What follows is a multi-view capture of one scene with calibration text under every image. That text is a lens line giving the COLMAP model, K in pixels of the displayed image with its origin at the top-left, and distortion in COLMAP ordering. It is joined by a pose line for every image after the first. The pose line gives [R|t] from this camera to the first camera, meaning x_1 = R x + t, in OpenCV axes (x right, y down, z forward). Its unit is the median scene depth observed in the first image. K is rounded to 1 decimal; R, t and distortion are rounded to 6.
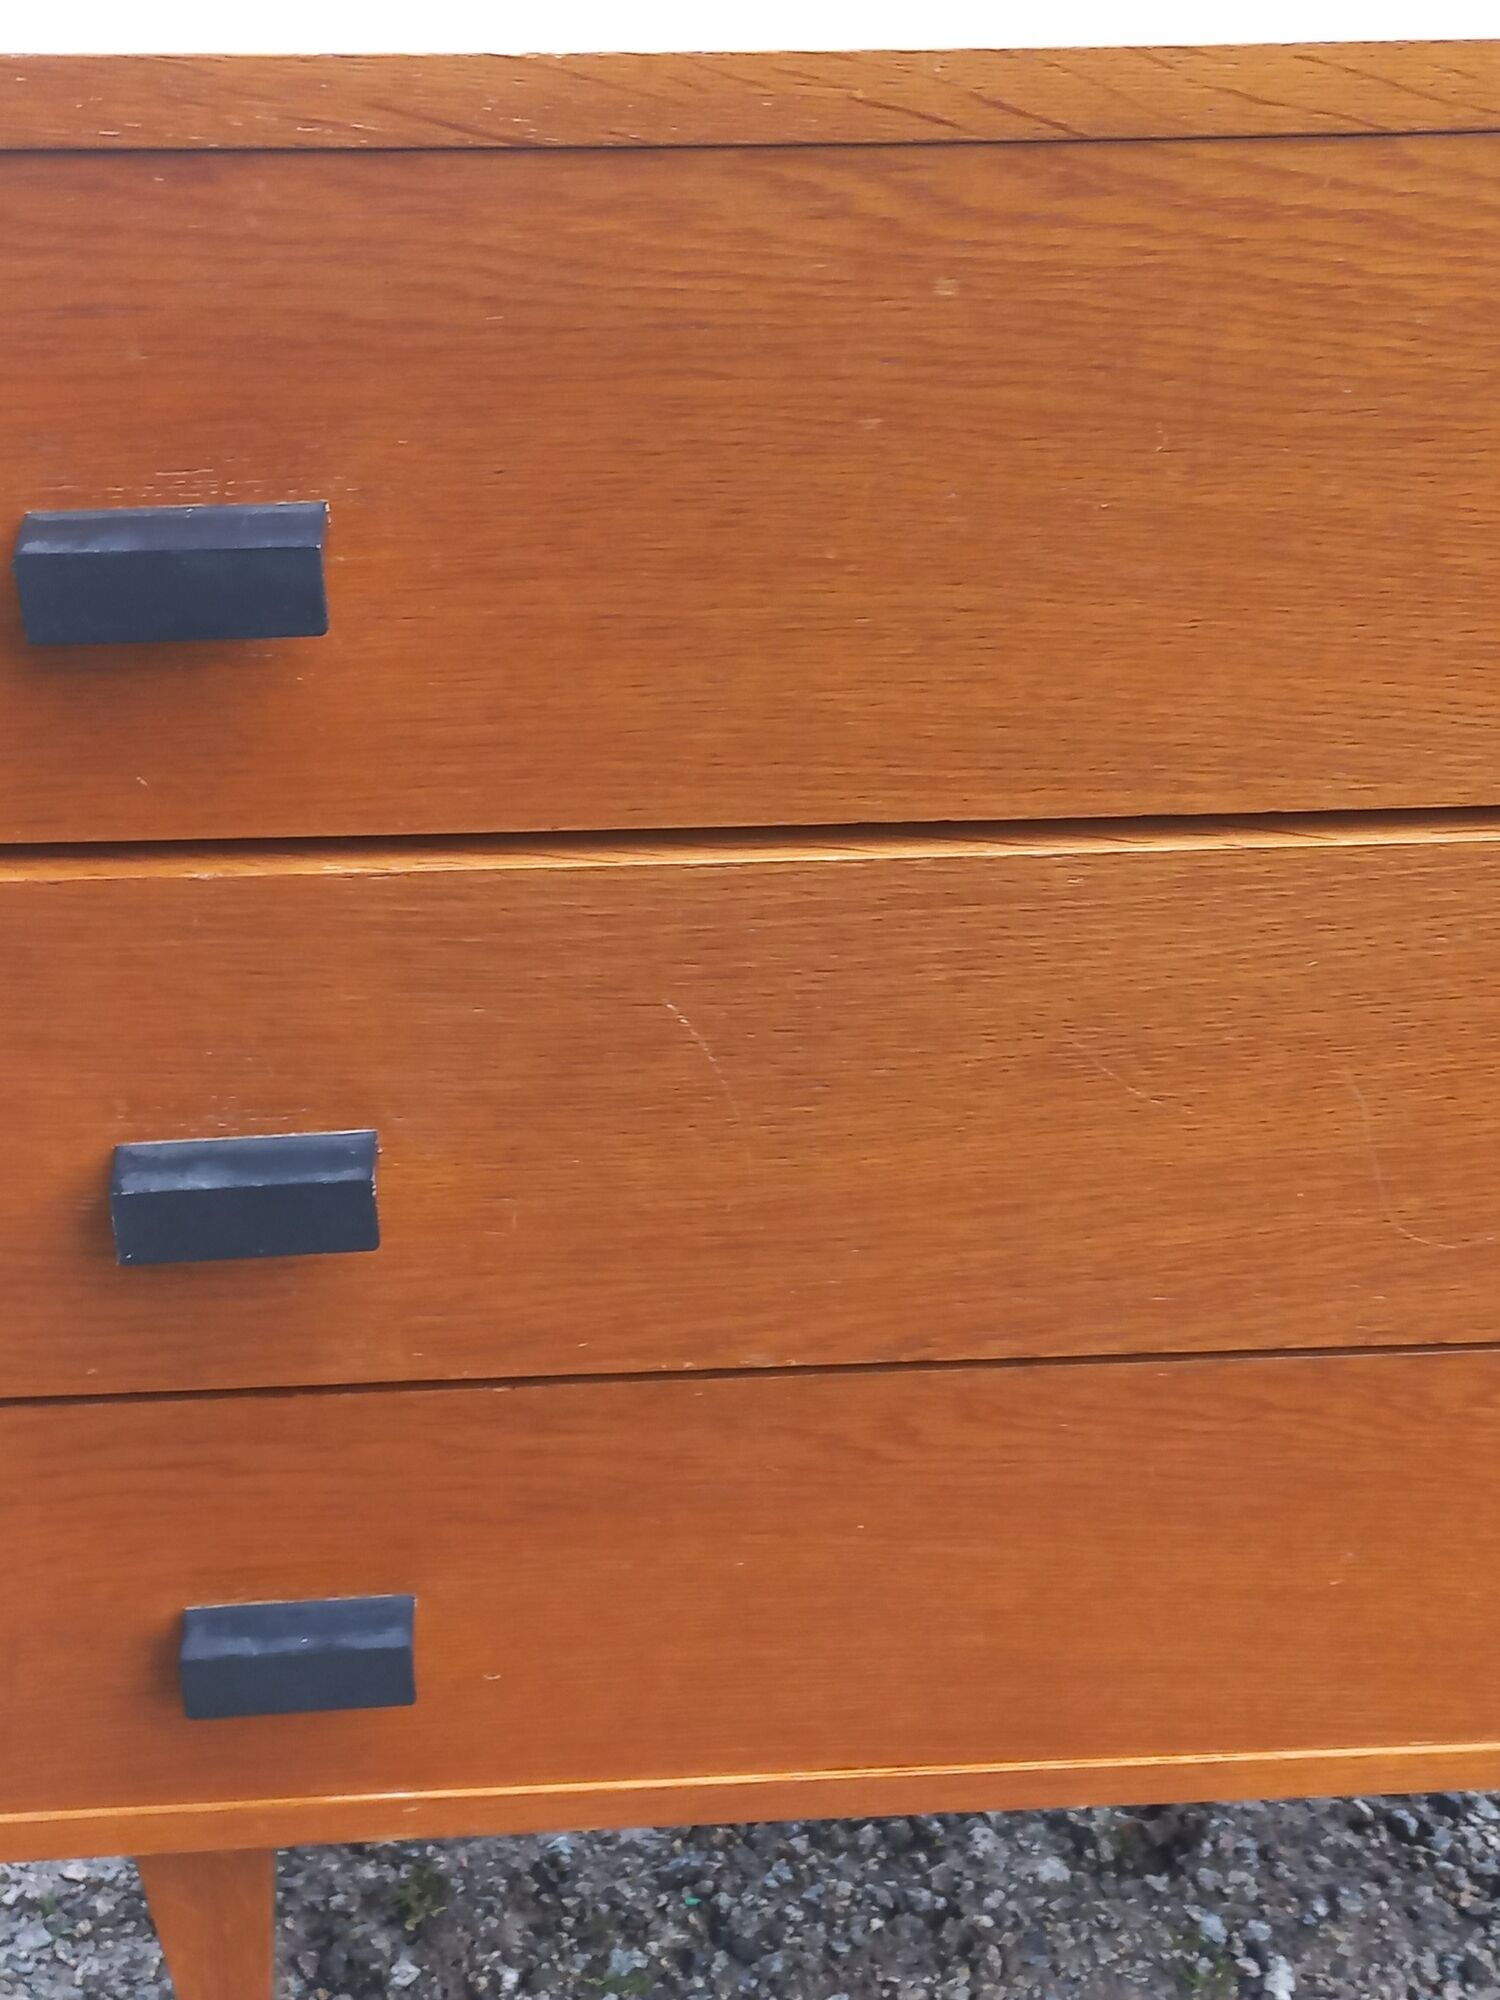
lens RADIAL K [[2837.1, 0, 750.8], [0, 2837.1, 999.8], [0, 0, 1]] dist [0.071469, 0.000000]
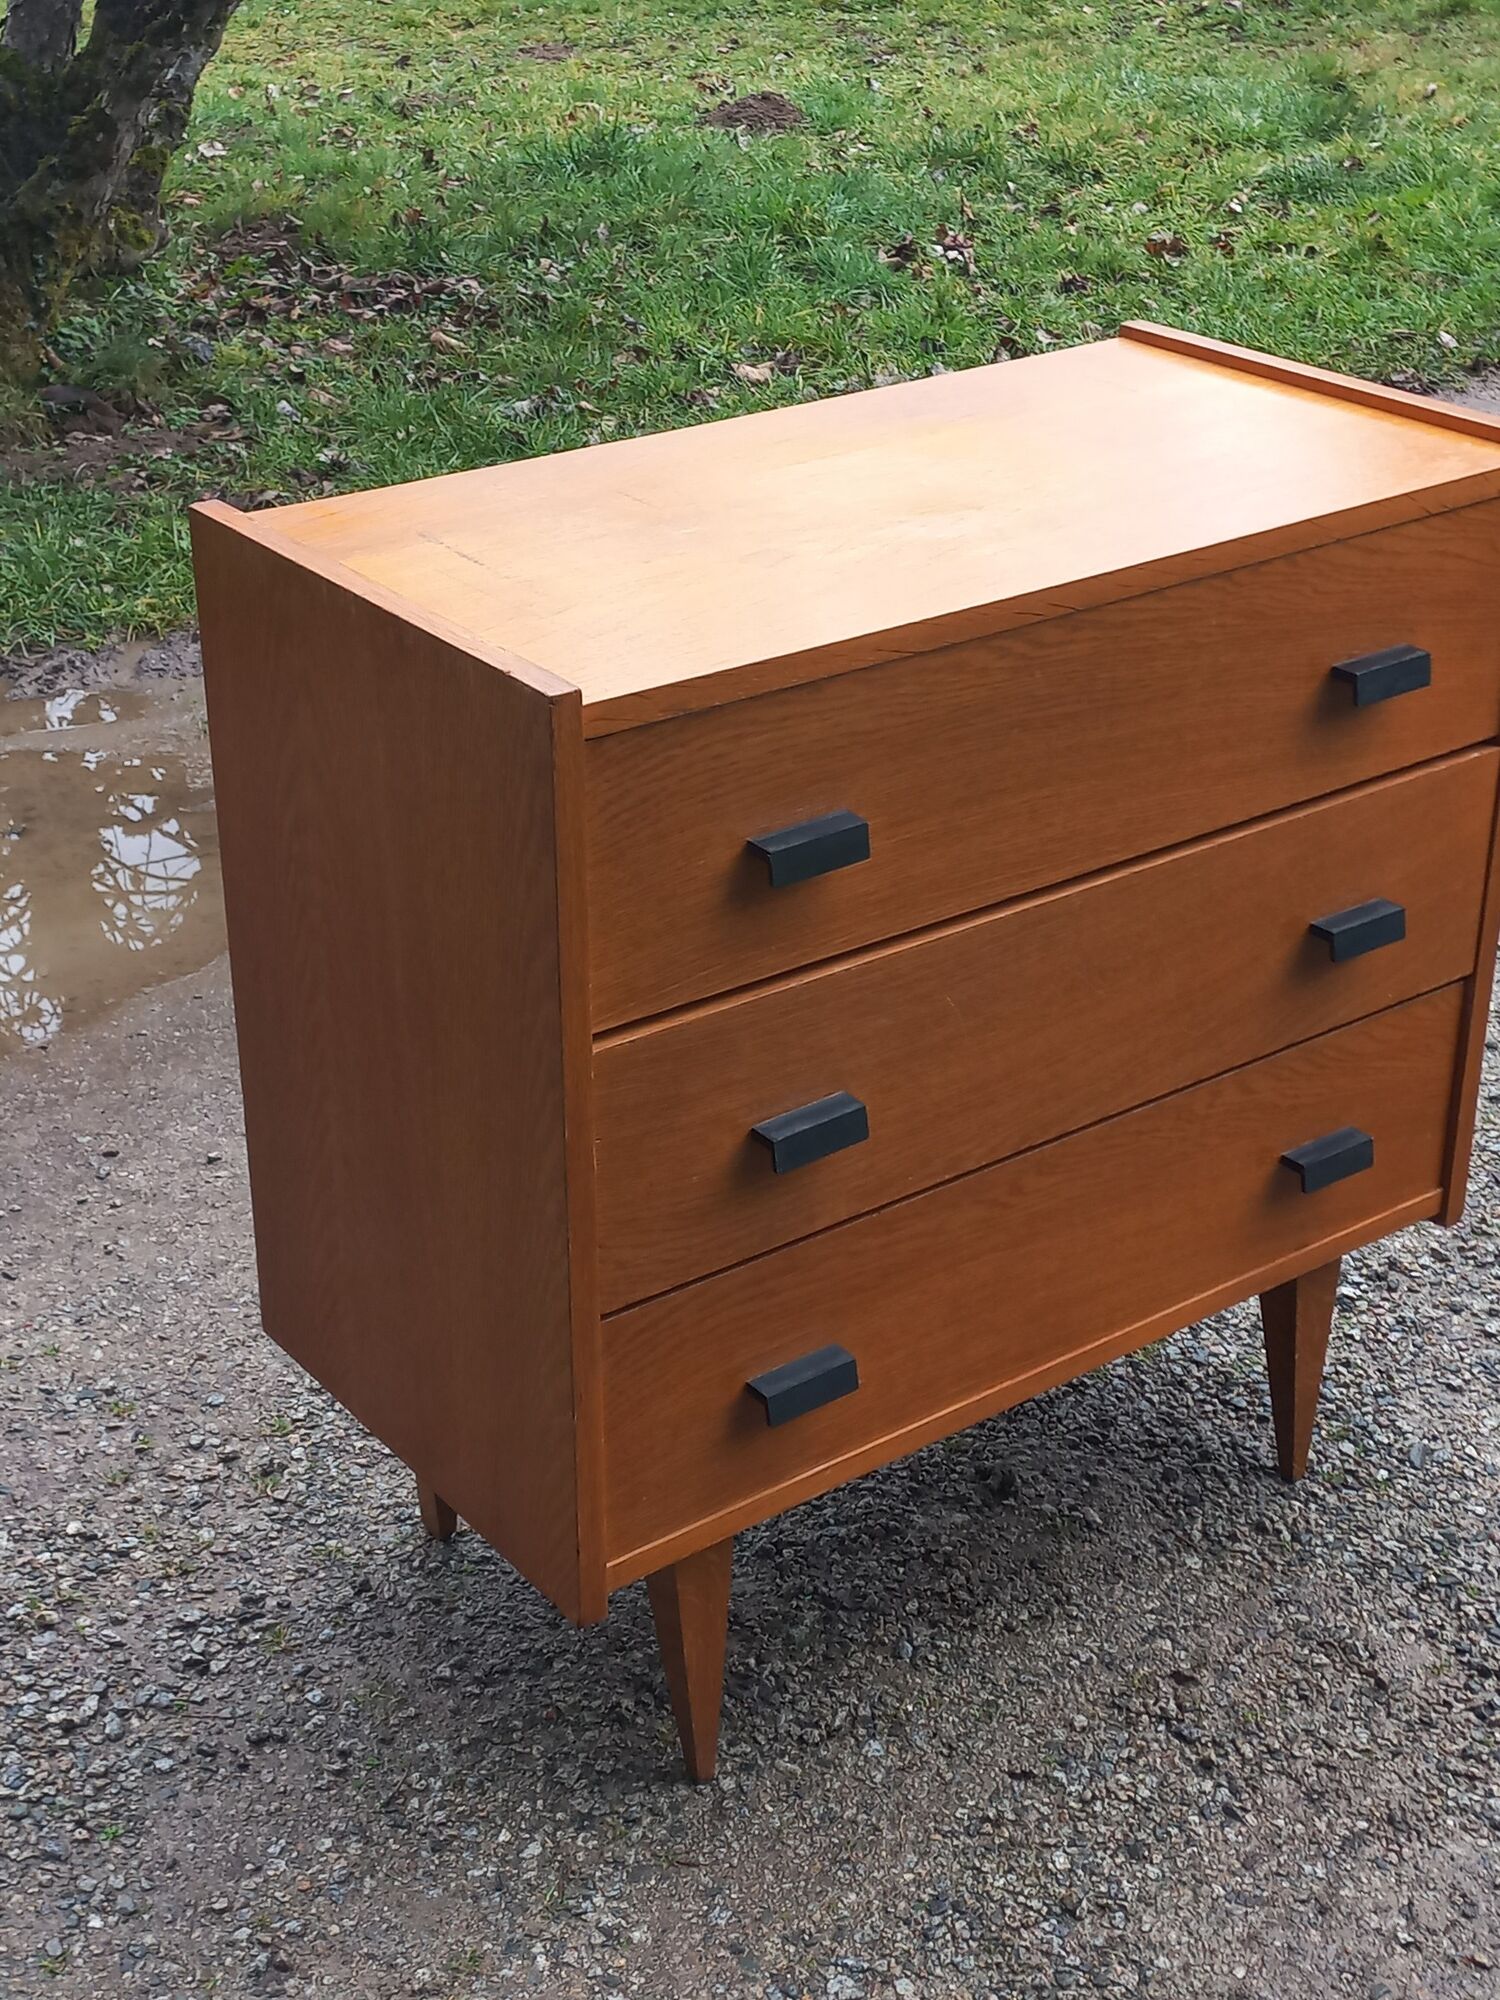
lens RADIAL K [[2837.1, 0, 741.0], [0, 2837.1, 1010.7], [0, 0, 1]] dist [0.071469, 0.000000]
pose [[0.841133, -0.253539, 0.477716, -1.218359], [0.315368, 0.947522, -0.052402, 0.075701], [-0.439360, 0.194733, 0.876950, -0.904822]]
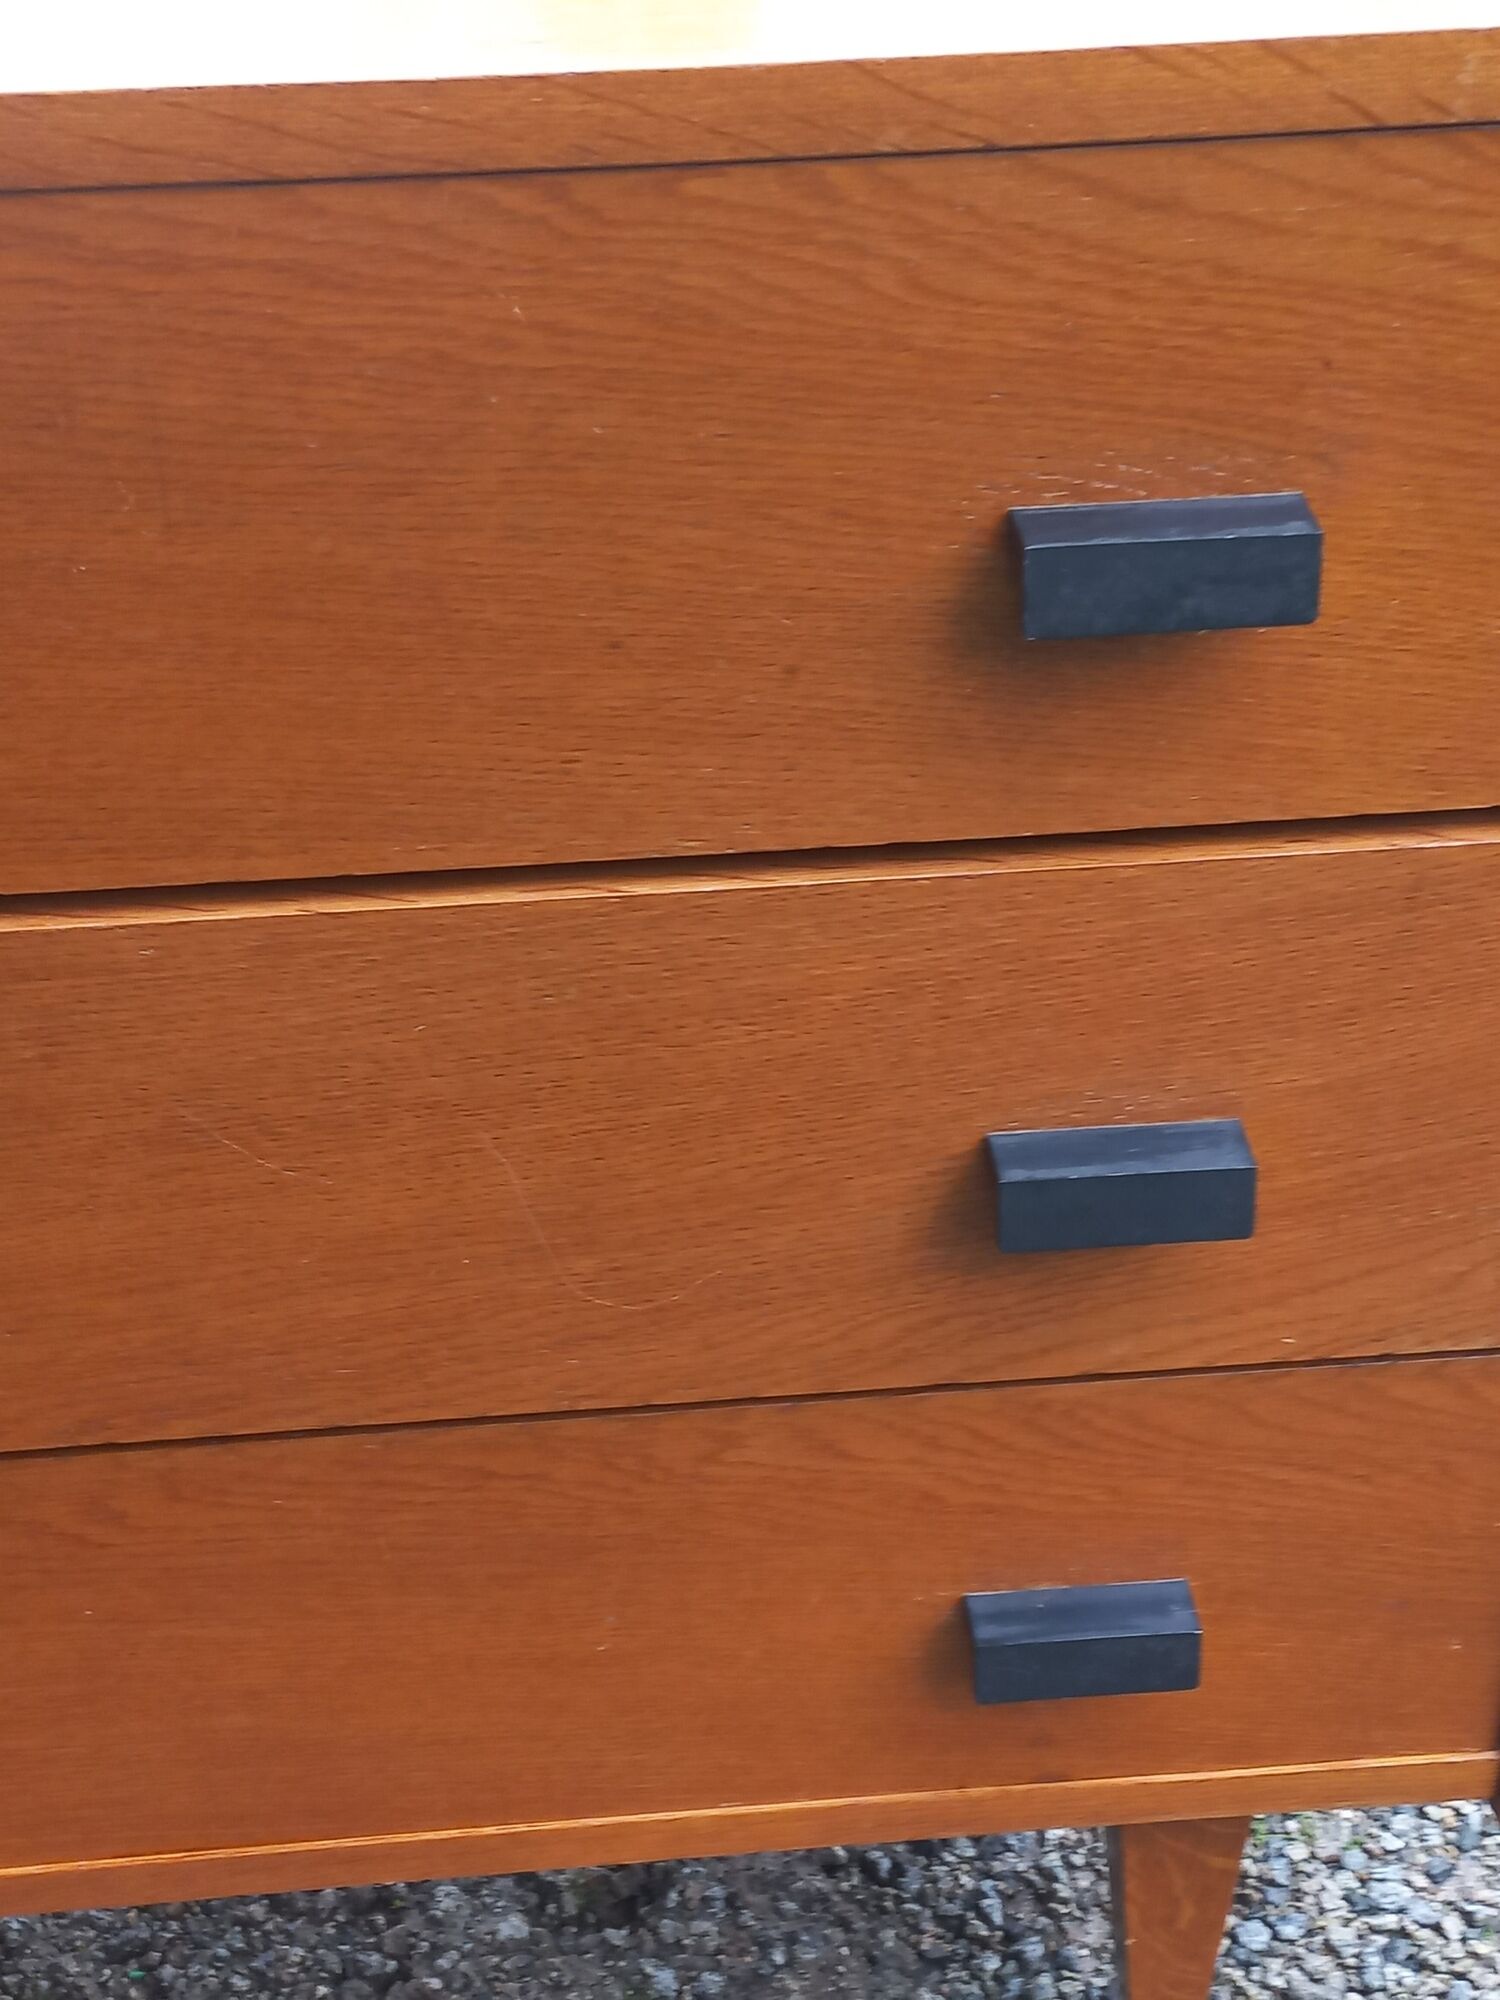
lens RADIAL K [[2837.1, 0, 746.1], [0, 2837.1, 1003.5], [0, 0, 1]] dist [0.071469, 0.000000]
pose [[0.999559, -0.029602, 0.002143, 0.295461], [0.029593, 0.999553, 0.004268, -0.021131], [-0.002268, -0.004203, 0.999989, 0.032280]]
